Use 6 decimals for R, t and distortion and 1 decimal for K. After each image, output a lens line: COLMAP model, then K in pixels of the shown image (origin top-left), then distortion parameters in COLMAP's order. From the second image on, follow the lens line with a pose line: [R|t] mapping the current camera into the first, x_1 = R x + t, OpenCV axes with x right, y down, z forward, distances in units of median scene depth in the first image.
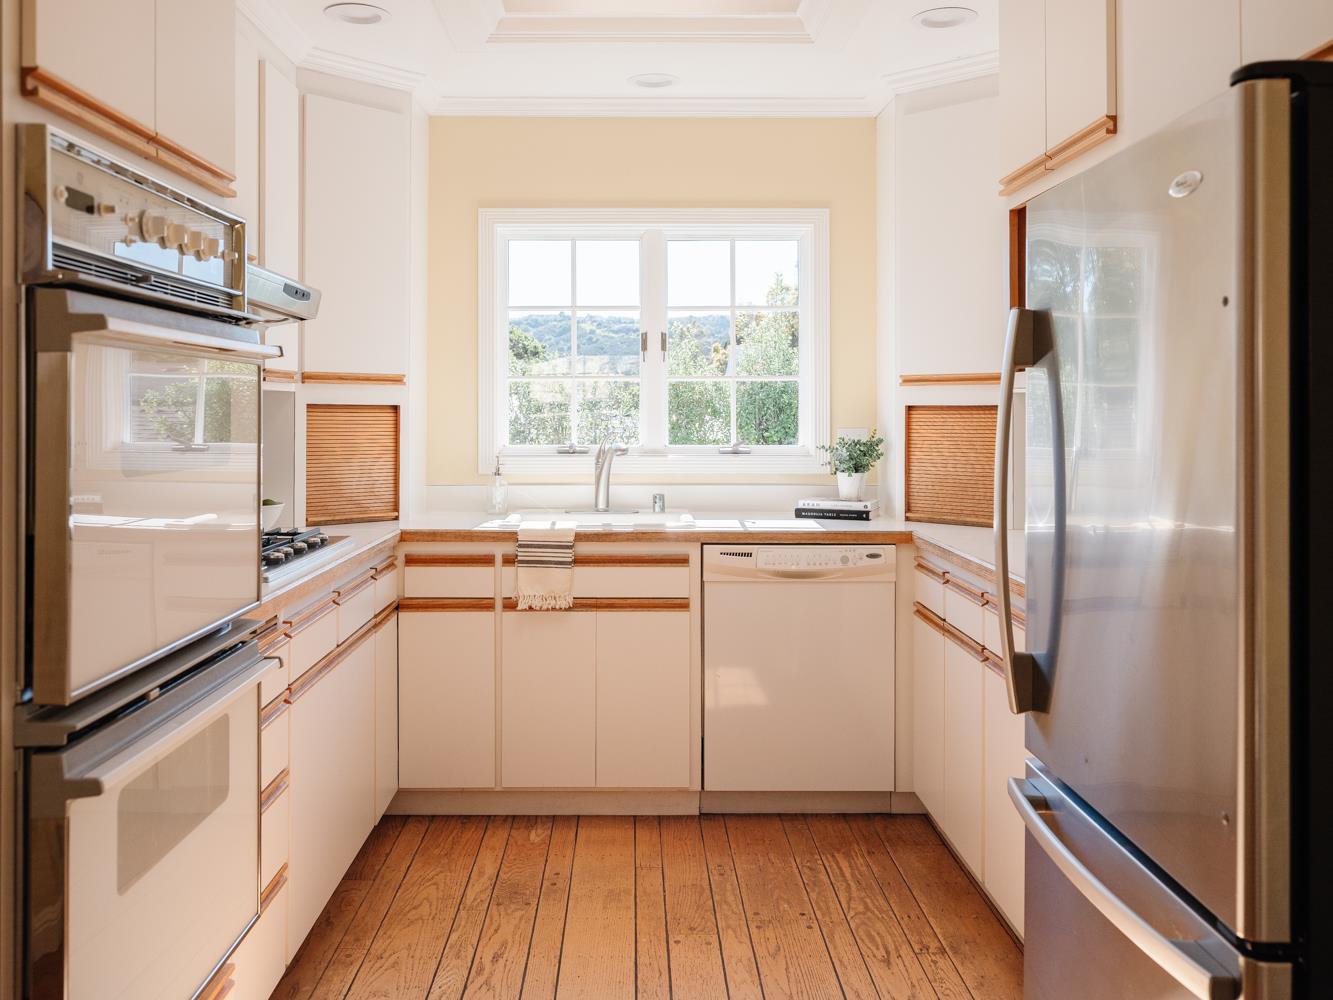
lens RADIAL K [[1115.8, 0, 644.0], [0, 1115.8, 406.7], [0, 0, 1]] dist [0.001454, -0.003494]
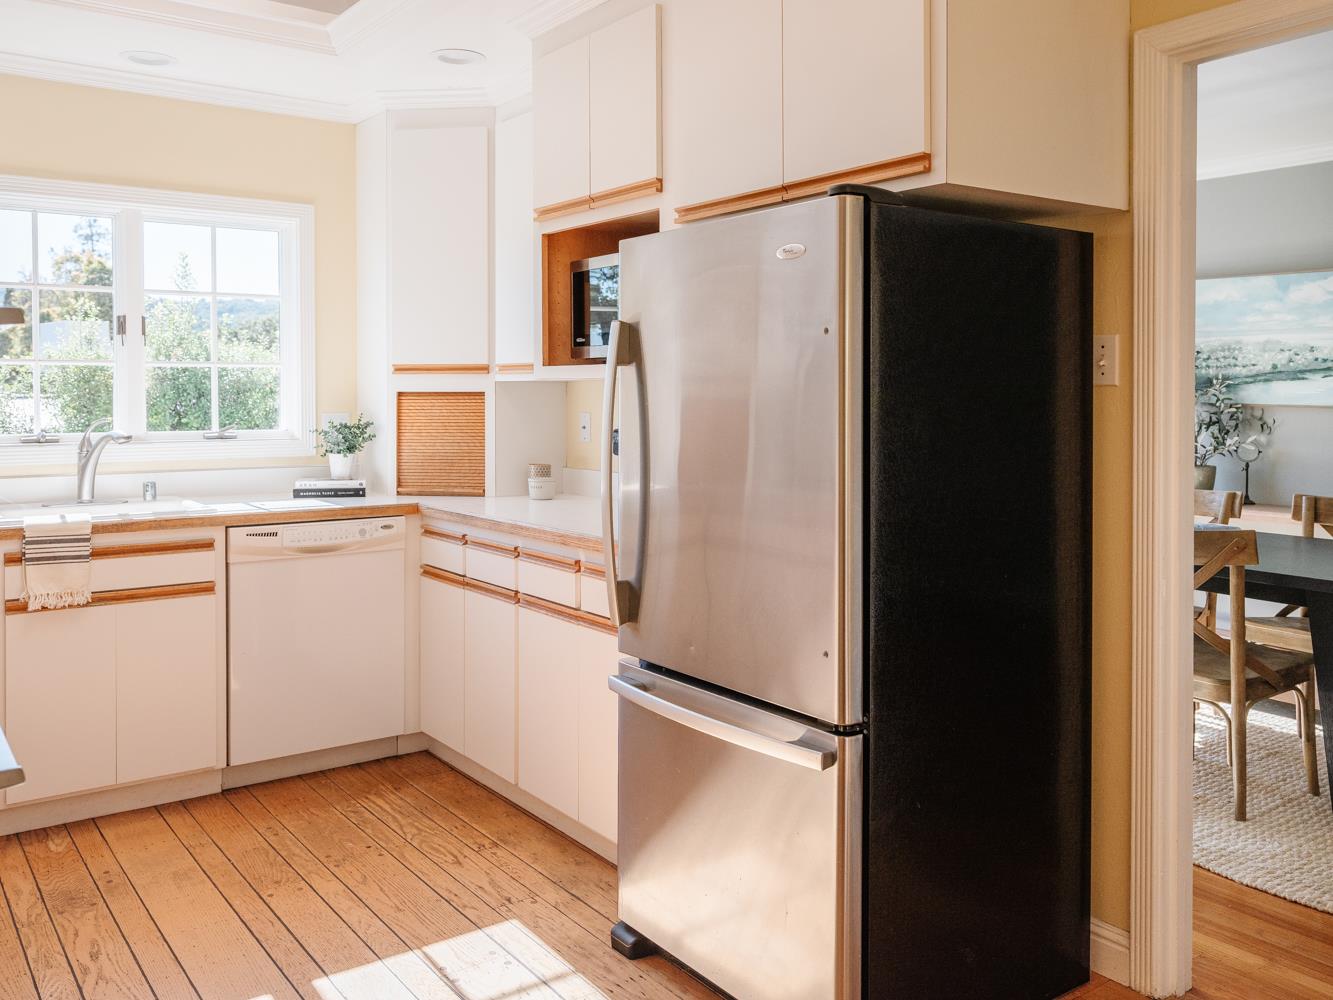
lens RADIAL K [[1115.8, 0, 644.0], [0, 1115.8, 406.7], [0, 0, 1]] dist [0.001454, -0.003494]
pose [[0.816752, -0.007984, 0.576934, -0.226918], [-0.000971, 0.999884, 0.015211, -0.003565], [-0.576988, -0.012984, 0.816649, -0.056315]]
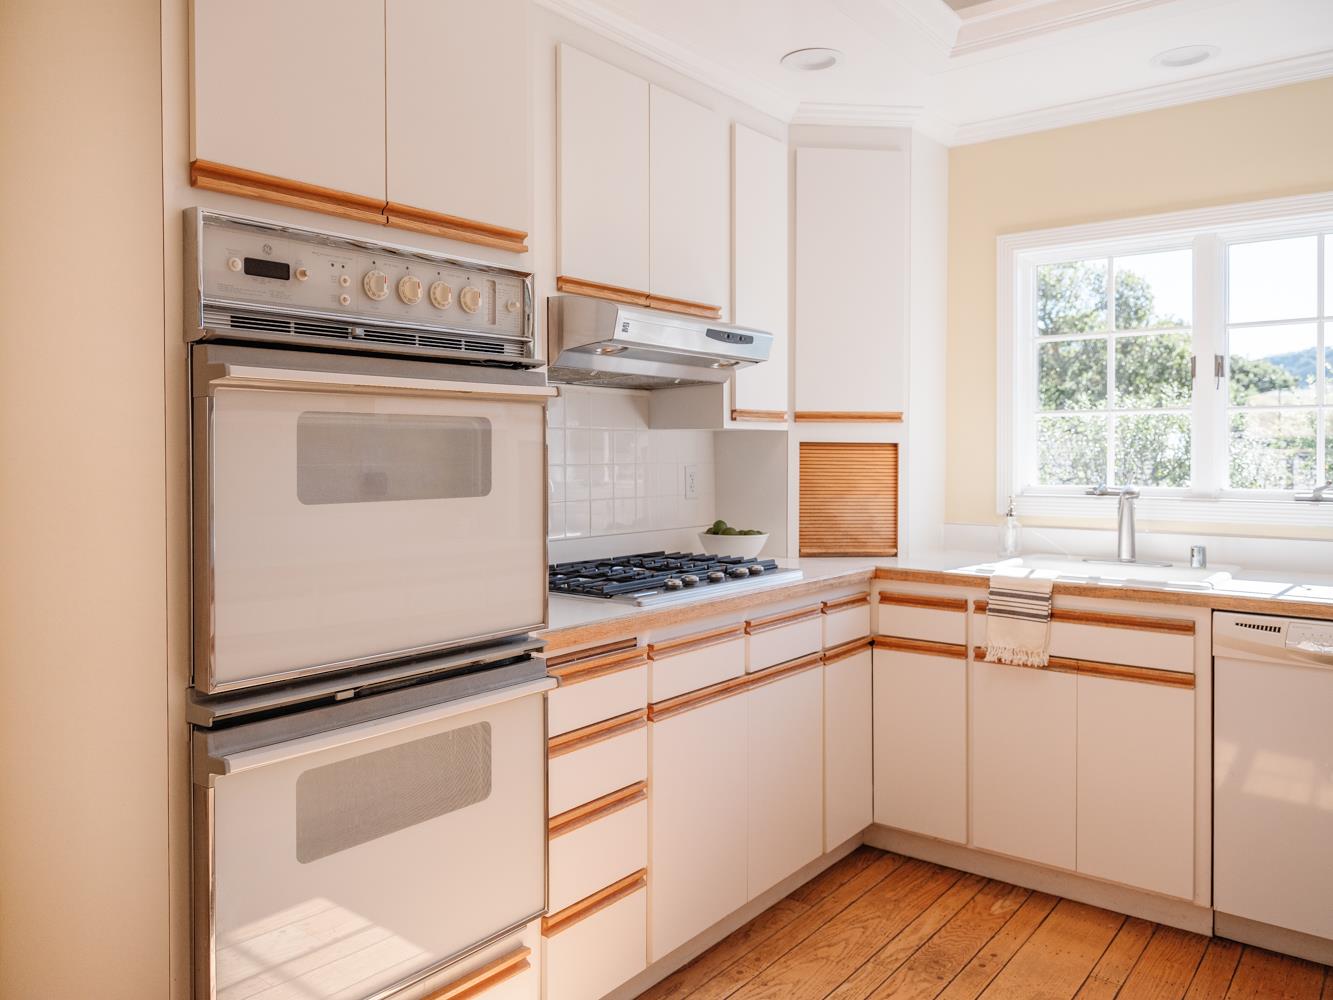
lens RADIAL K [[1010.3, 0, 667.9], [0, 1010.3, 462.4], [0, 0, 1]] dist [0.002682, -0.002438]
pose [[0.784106, 0.006904, -0.620588, 0.199672], [0.003165, 0.999881, 0.015122, 0.002105], [0.620618, -0.013822, 0.783991, 0.171988]]
